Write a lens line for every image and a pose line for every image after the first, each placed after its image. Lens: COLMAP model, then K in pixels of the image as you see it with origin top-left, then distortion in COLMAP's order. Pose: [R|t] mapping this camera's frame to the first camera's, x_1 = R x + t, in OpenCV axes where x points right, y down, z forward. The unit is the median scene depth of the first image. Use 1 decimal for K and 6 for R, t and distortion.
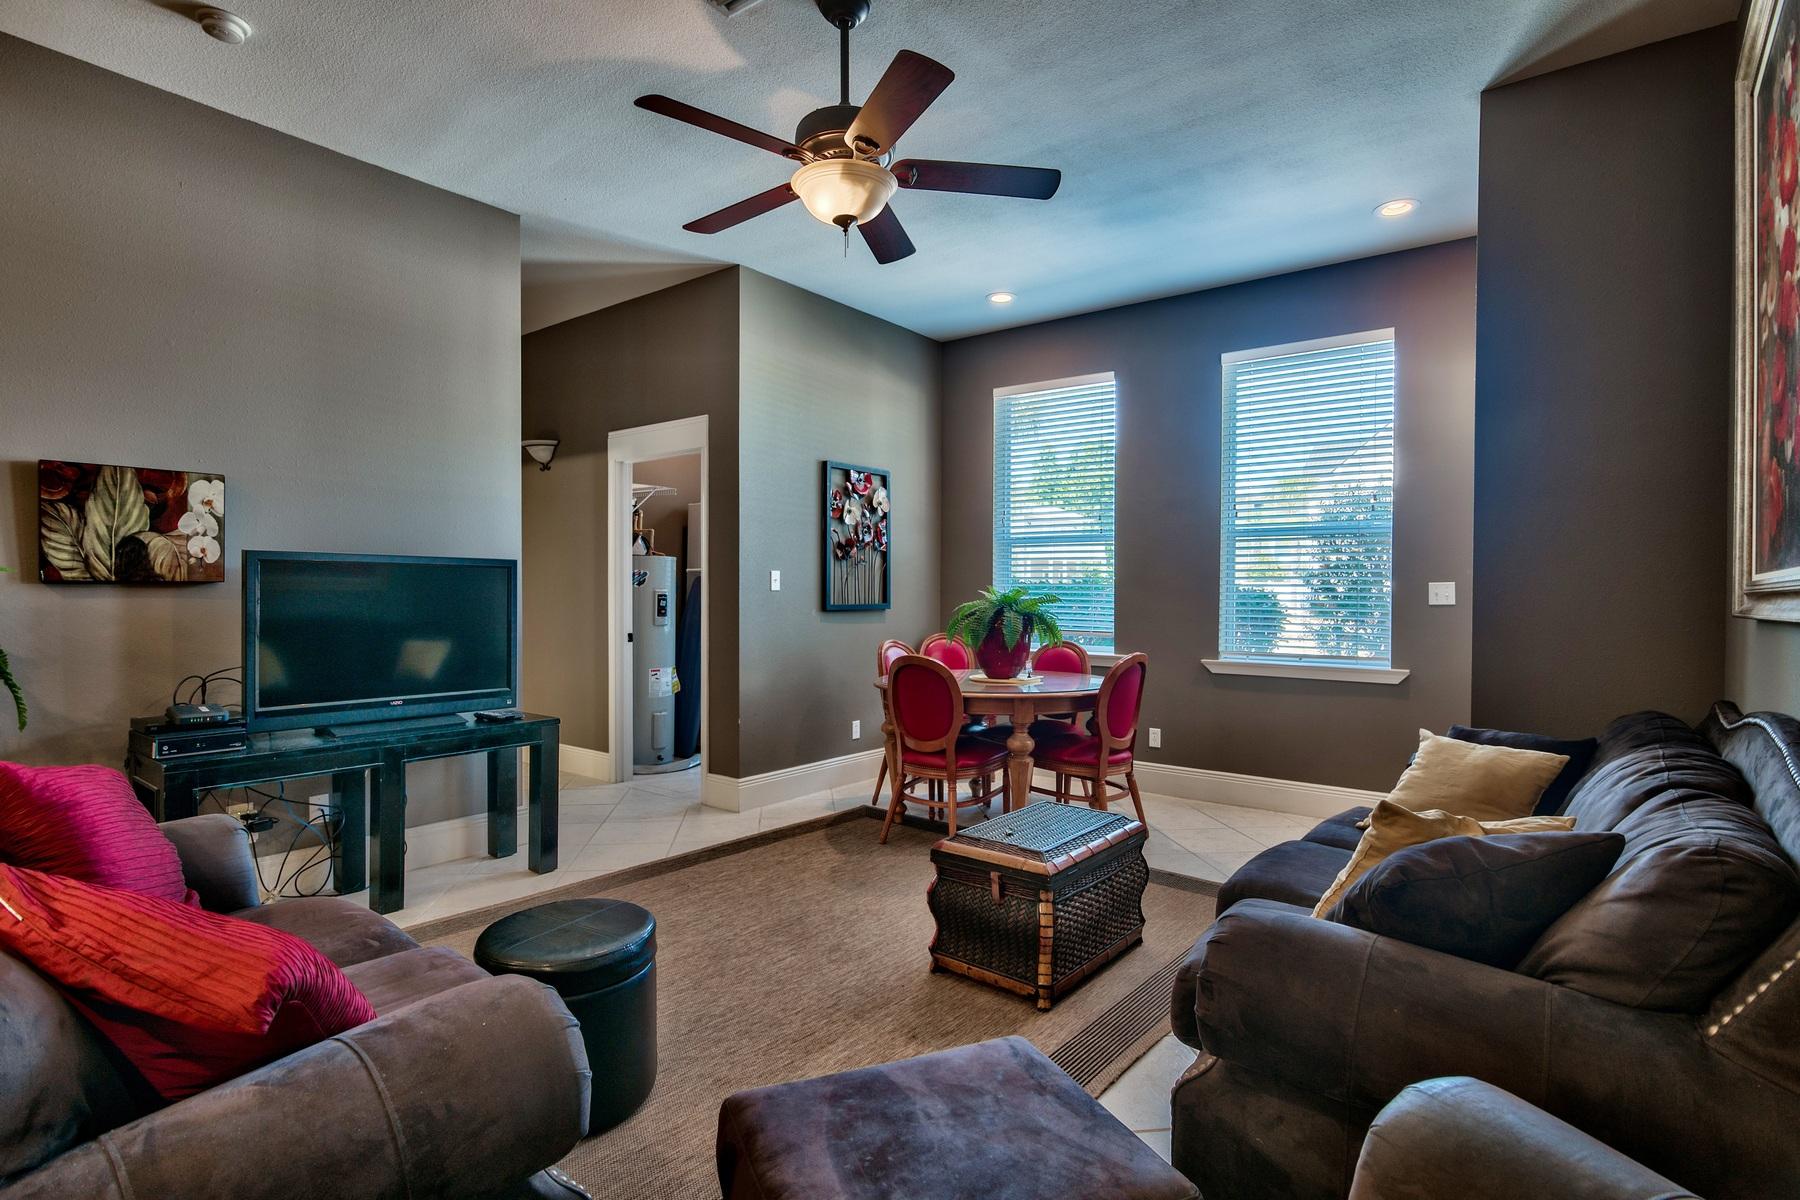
lens RADIAL K [[902.0, 0, 897.6], [0, 902.0, 588.3], [0, 0, 1]] dist [-0.001055, -0.000035]
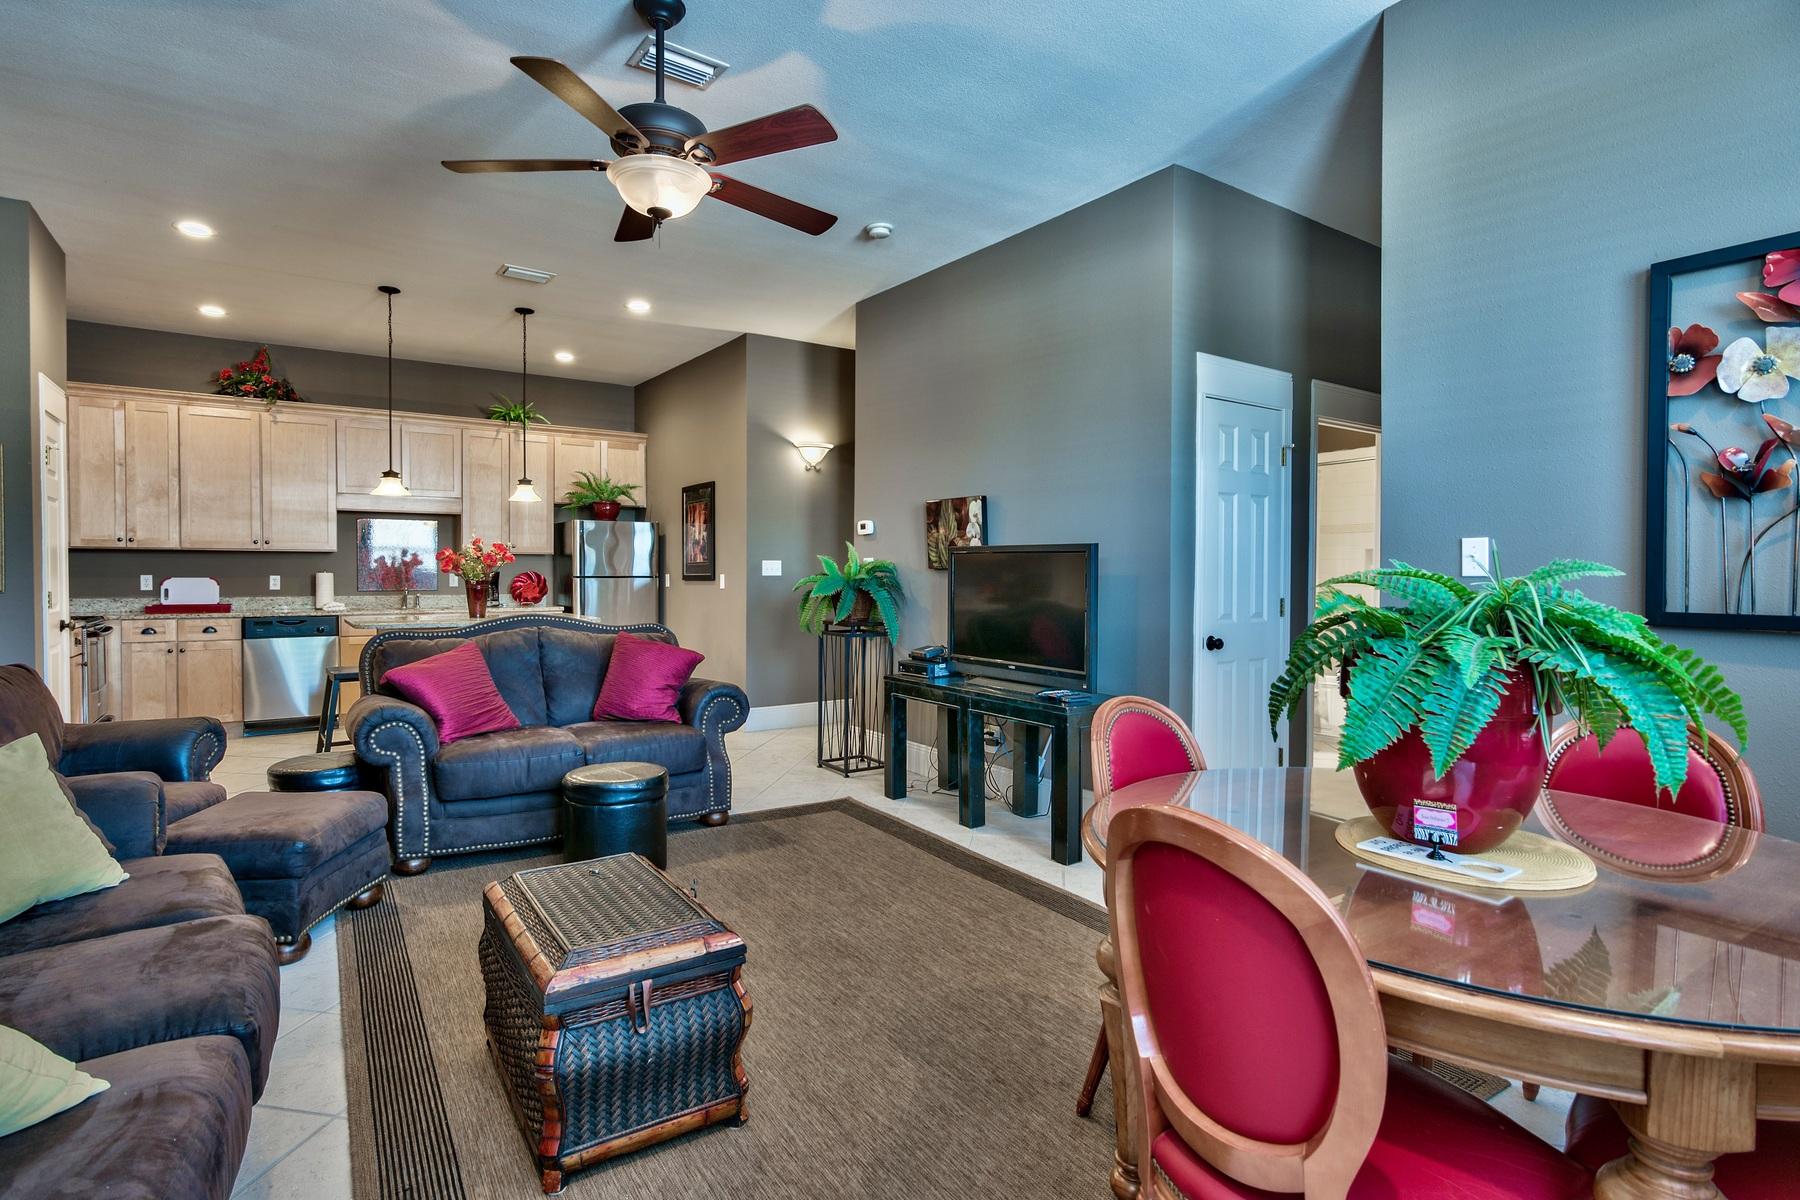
lens RADIAL K [[902.0, 0, 897.6], [0, 902.0, 588.3], [0, 0, 1]] dist [-0.001055, -0.000035]
pose [[-0.298013, 0.011538, -0.954492, 0.695775], [-0.006328, 0.999881, 0.014063, 0.006042], [0.954541, 0.010231, -0.297905, 1.303648]]
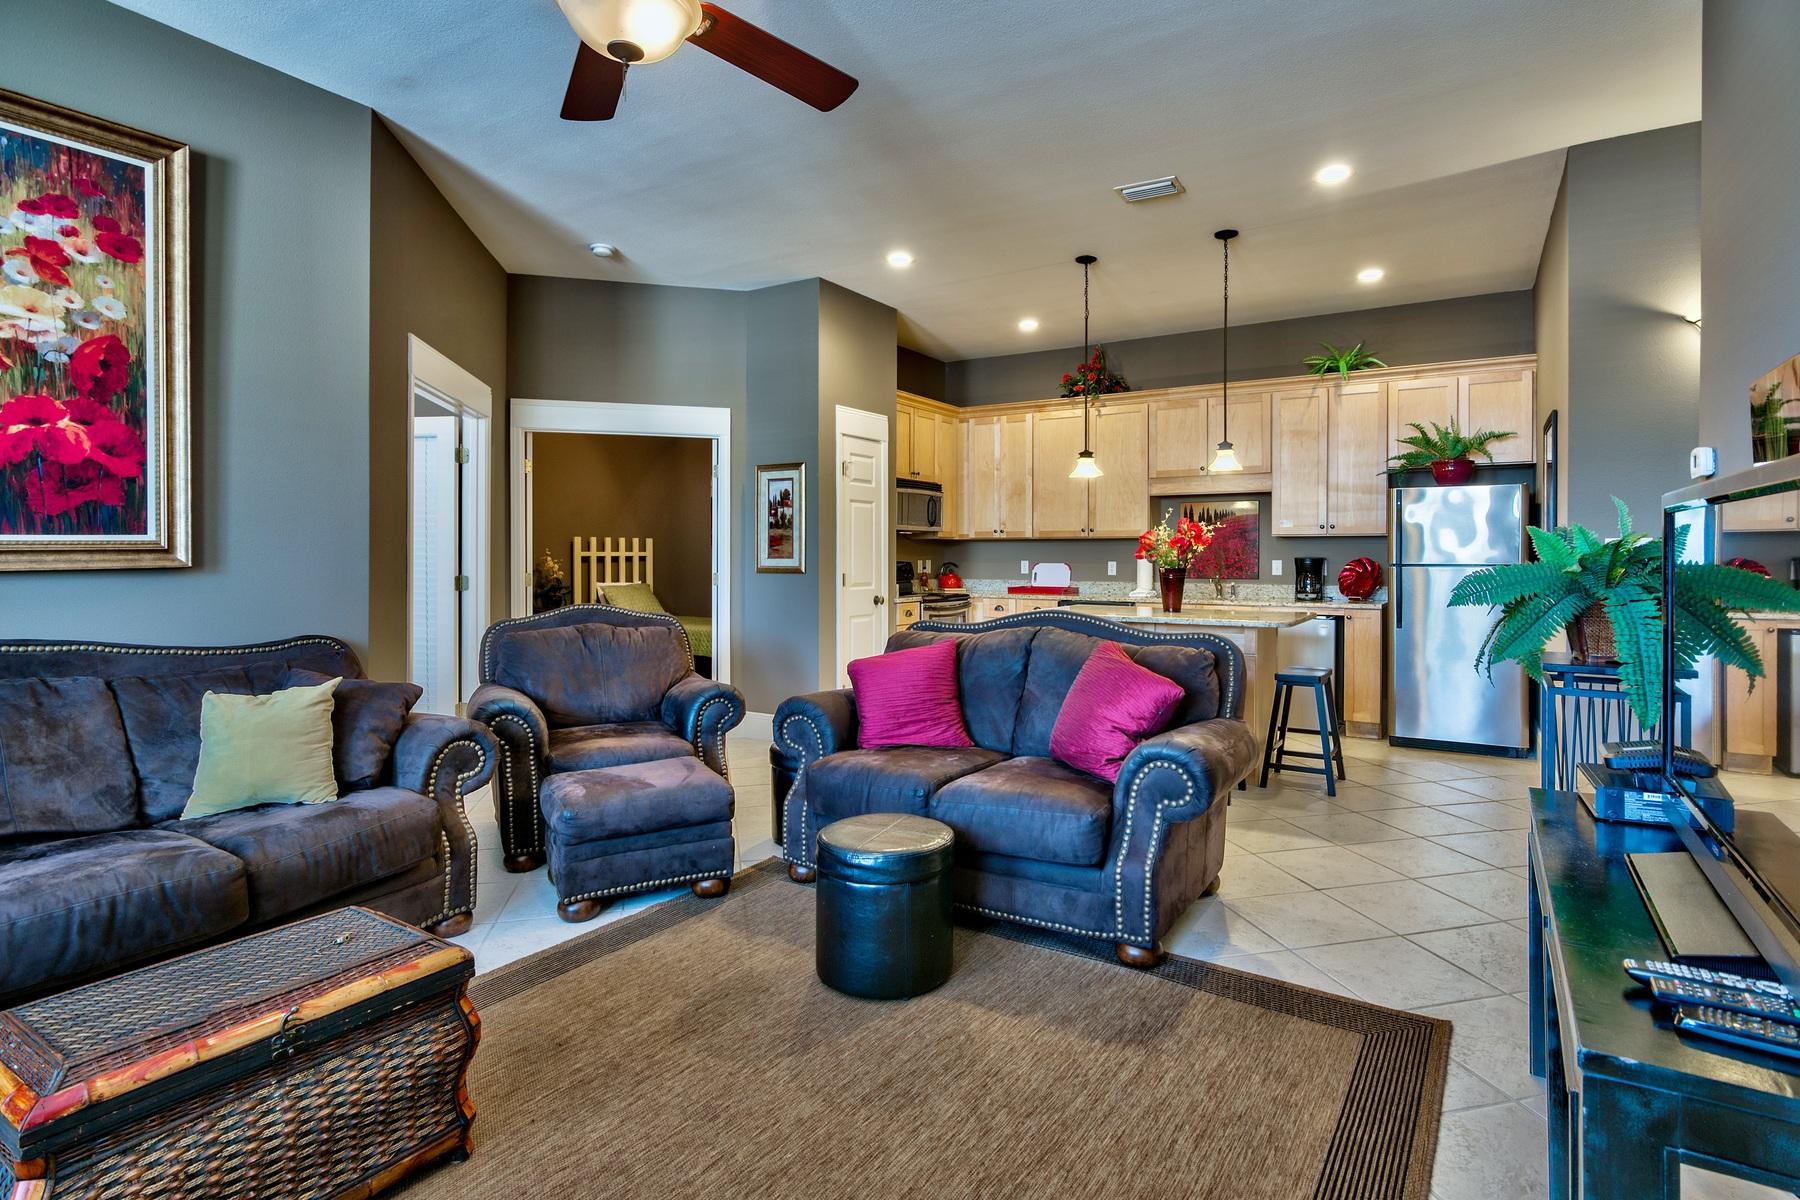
lens RADIAL K [[908.0, 0, 910.9], [0, 908.0, 564.7], [0, 0, 1]] dist [-0.000657, -0.000169]
pose [[-0.993908, -0.005134, -0.110092, -0.158967], [-0.006446, 0.999912, 0.011570, -0.000473], [0.110023, 0.012209, -0.993854, 1.453481]]
